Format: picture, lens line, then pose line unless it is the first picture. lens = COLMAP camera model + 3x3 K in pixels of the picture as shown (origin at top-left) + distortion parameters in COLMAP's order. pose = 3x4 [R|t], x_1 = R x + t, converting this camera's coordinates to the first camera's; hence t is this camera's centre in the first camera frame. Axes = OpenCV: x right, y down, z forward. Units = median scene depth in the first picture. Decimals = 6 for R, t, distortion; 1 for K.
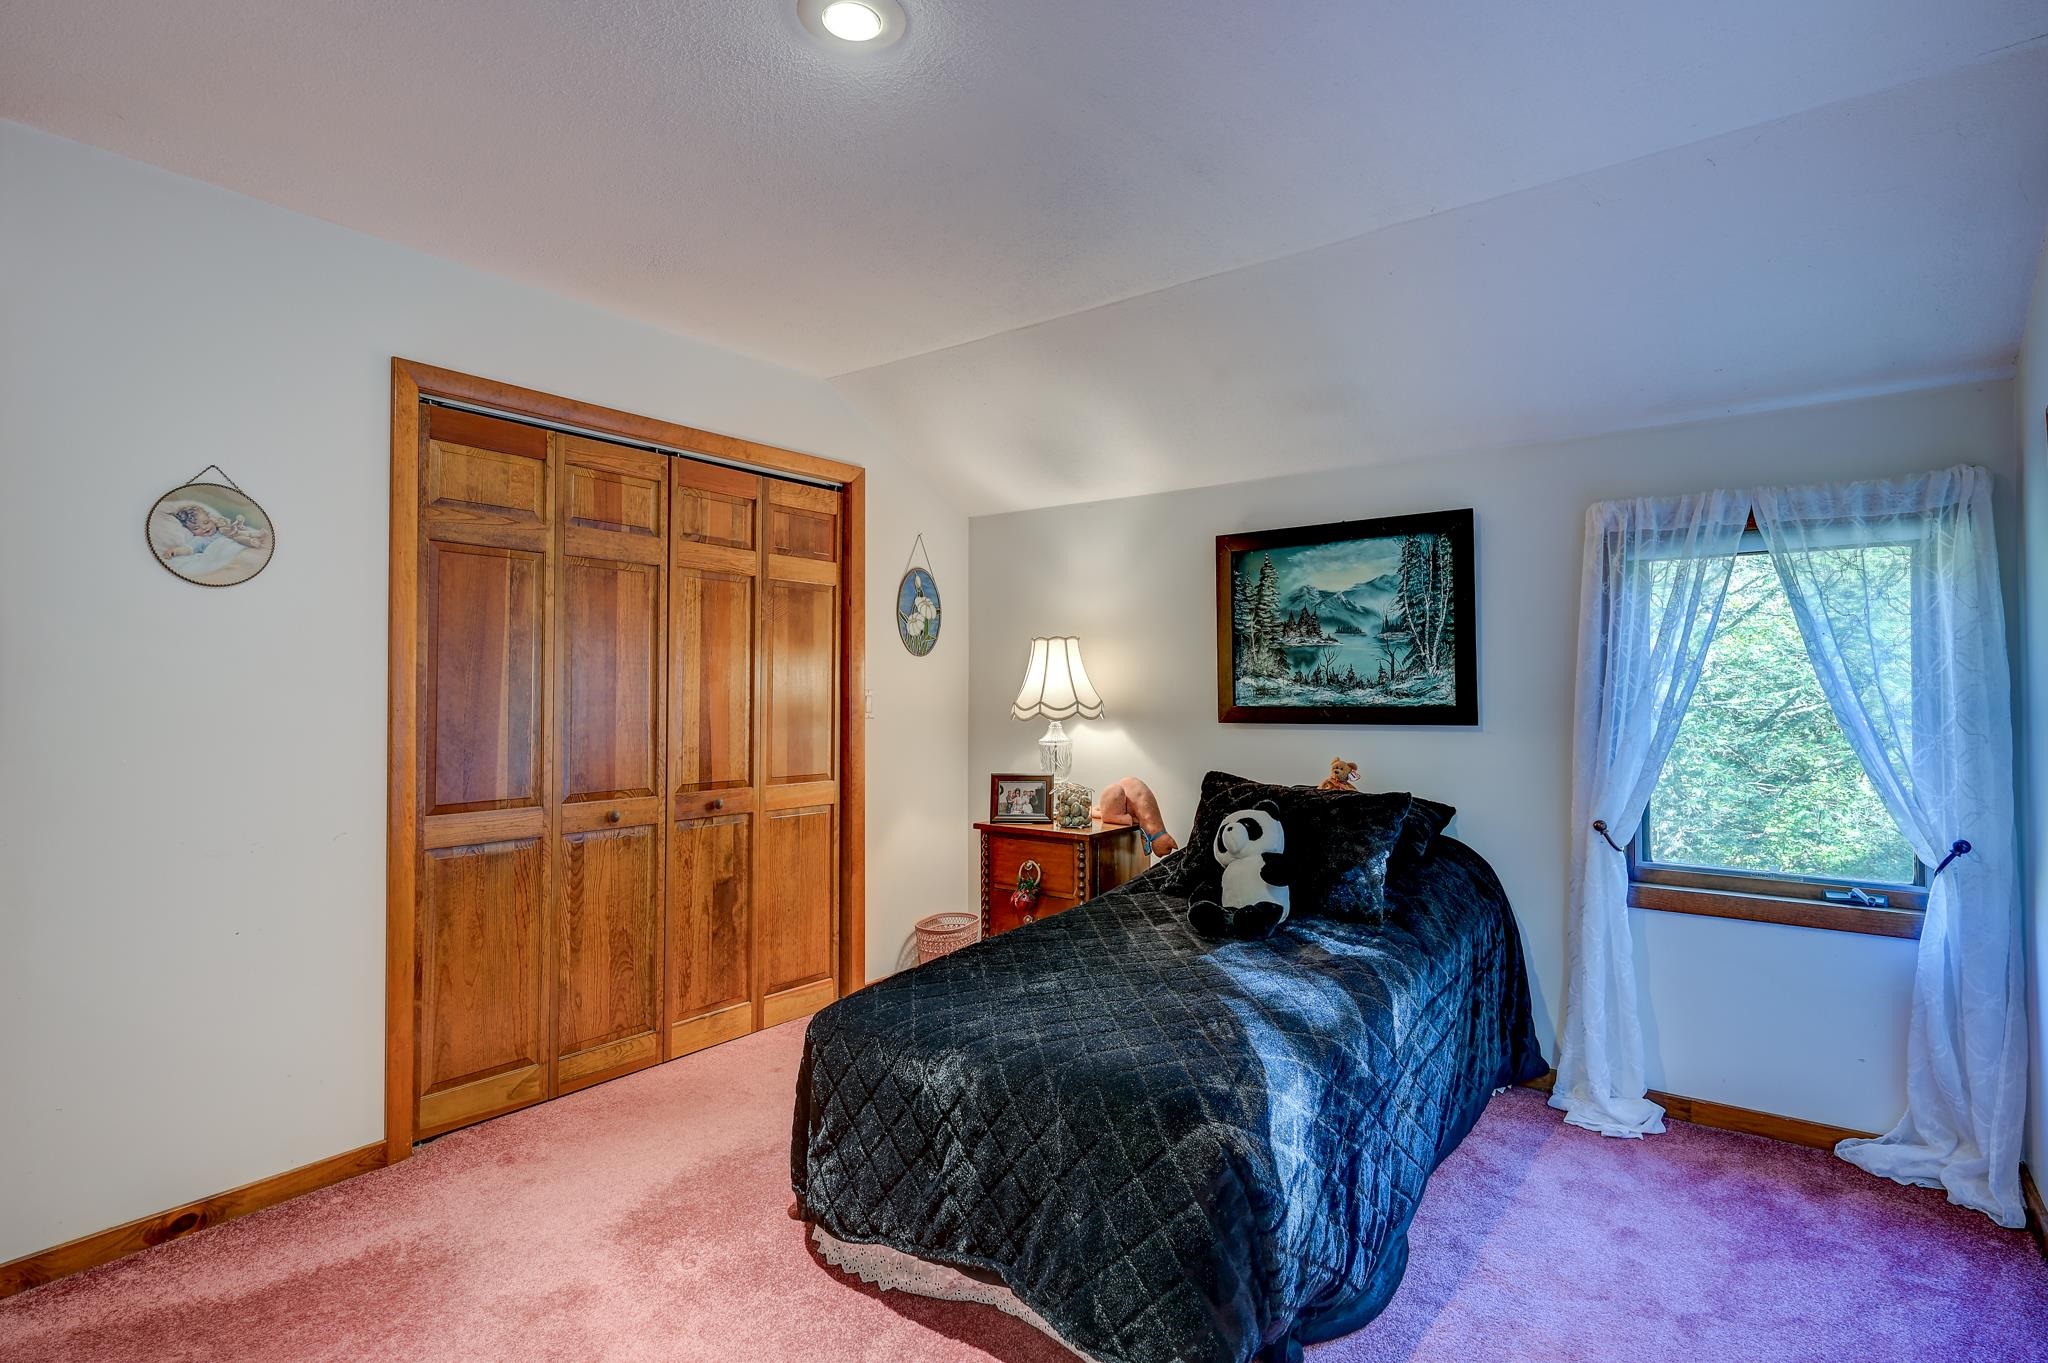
lens RADIAL K [[1000.4, 0, 1025.6], [0, 1000.4, 682.5], [0, 0, 1]] dist [-0.000902, 0.000277]
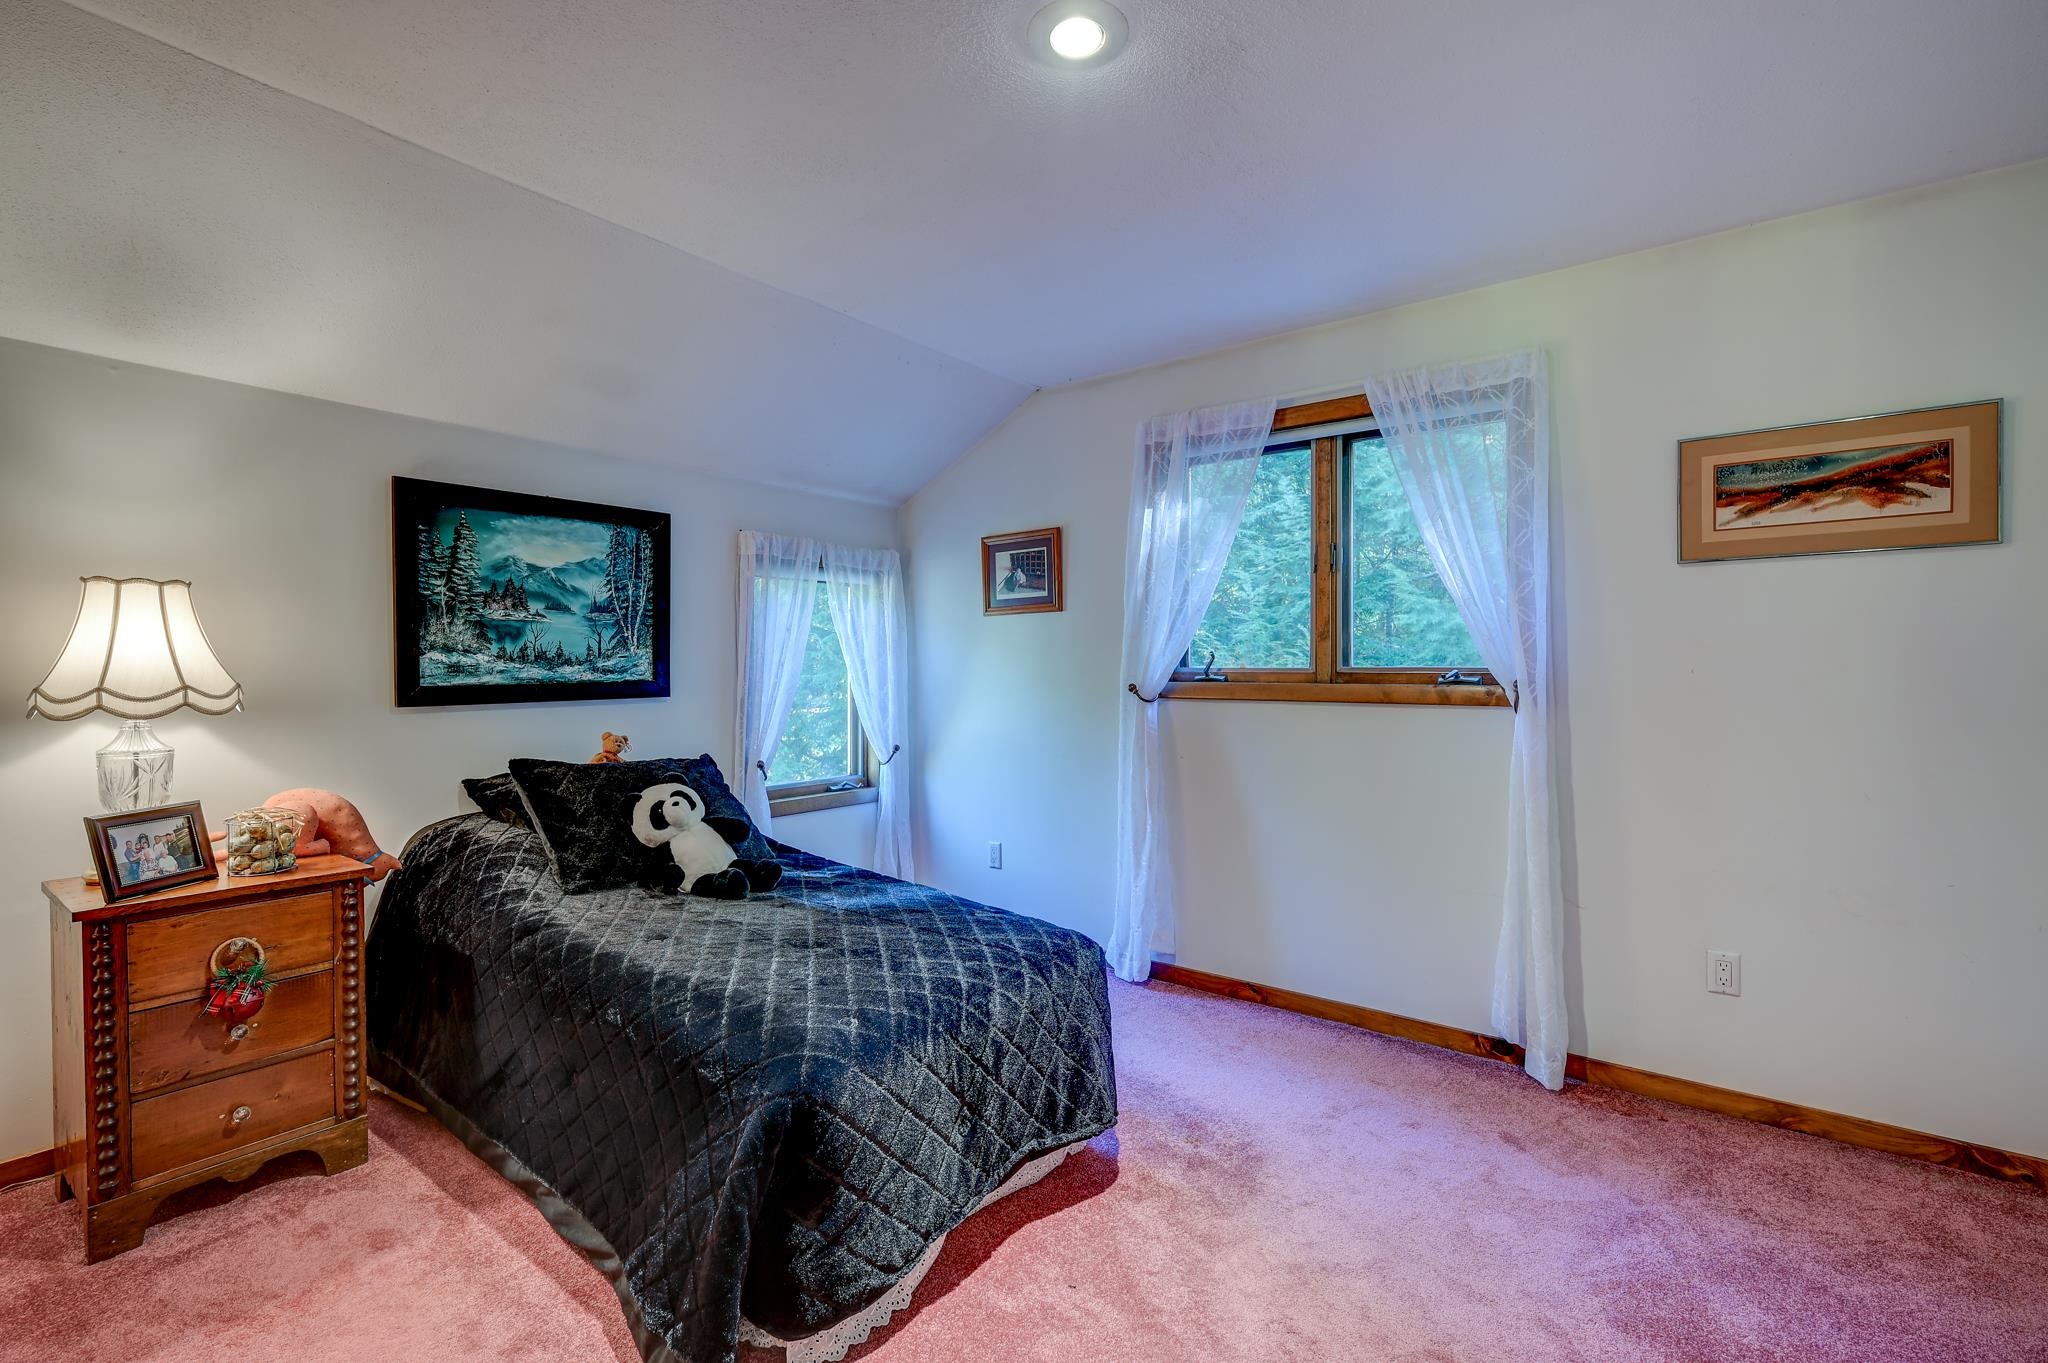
lens RADIAL K [[903.4, 0, 1023.9], [0, 903.4, 676.0], [0, 0, 1]] dist [-0.003698, 0.001279]
pose [[0.017307, -0.009631, 0.999804, -0.571645], [-0.006381, 0.999932, 0.009742, 0.004738], [-0.999830, -0.006549, 0.017244, 0.516217]]
